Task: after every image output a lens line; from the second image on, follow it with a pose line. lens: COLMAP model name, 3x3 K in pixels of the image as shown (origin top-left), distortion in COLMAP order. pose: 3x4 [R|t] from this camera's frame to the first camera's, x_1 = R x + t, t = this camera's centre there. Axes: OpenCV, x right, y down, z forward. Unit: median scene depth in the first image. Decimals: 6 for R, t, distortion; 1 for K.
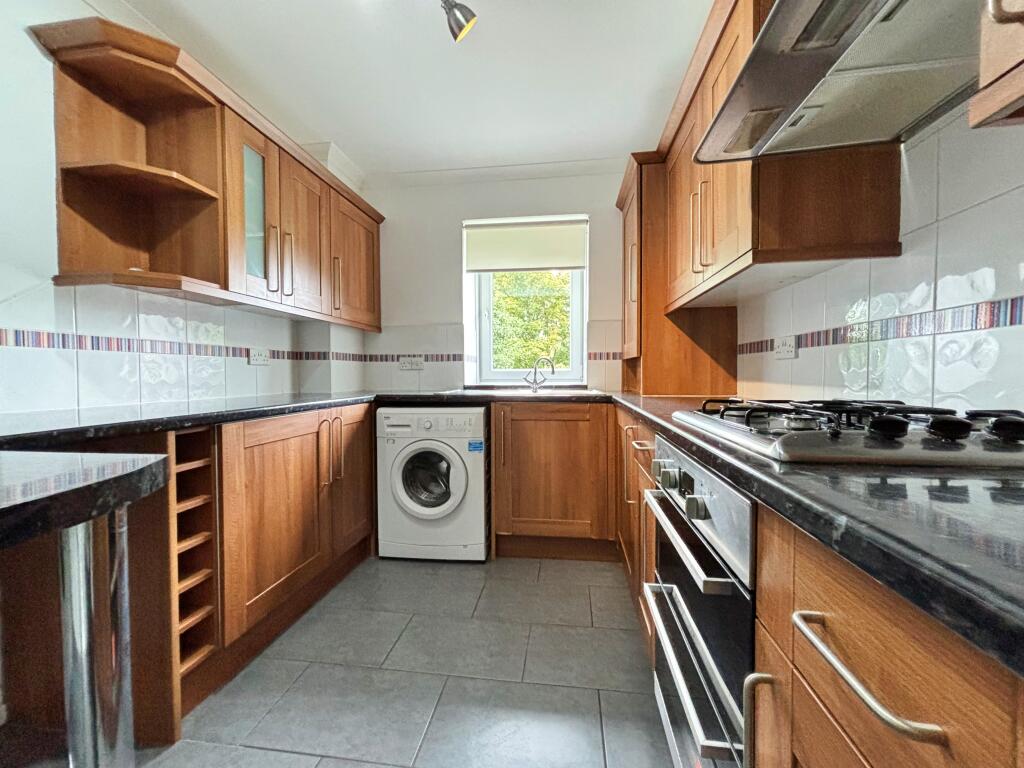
lens RADIAL K [[412.8, 0, 512.0], [0, 412.8, 384.0], [0, 0, 1]] dist [0.023738, -0.000040]
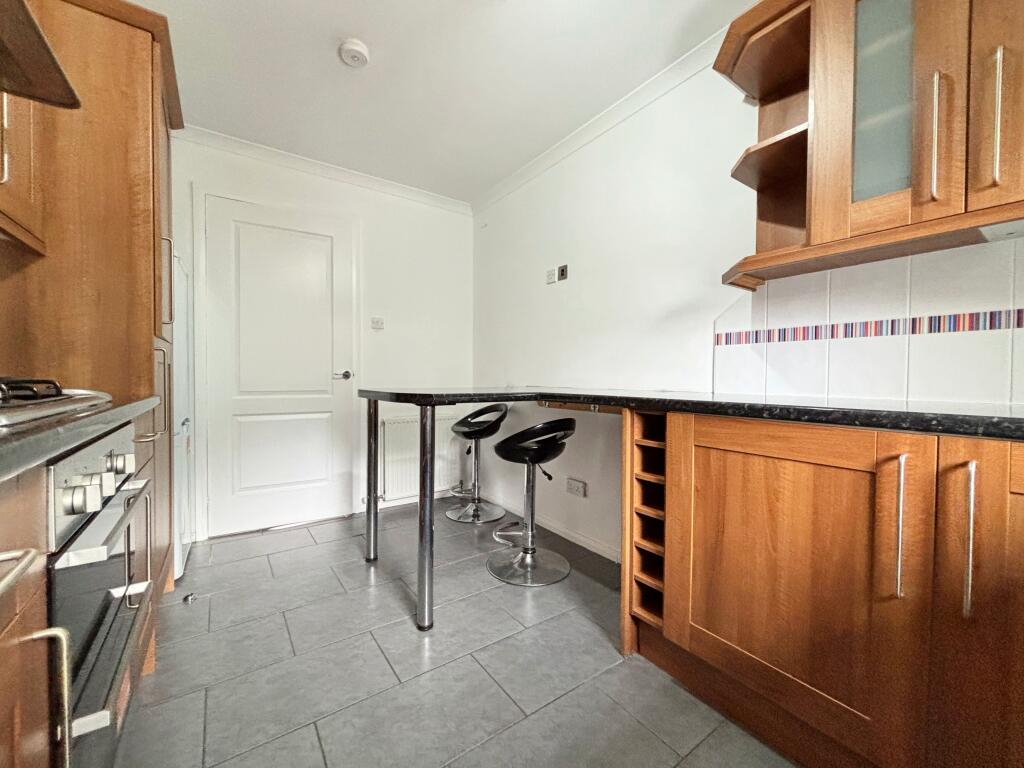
lens RADIAL K [[412.8, 0, 512.0], [0, 412.8, 384.0], [0, 0, 1]] dist [0.023738, -0.000040]
pose [[-0.733245, 0.014058, -0.679819, 0.227634], [-0.016910, 0.999100, 0.038899, -0.003514], [0.679754, 0.040018, -0.732347, 1.331215]]
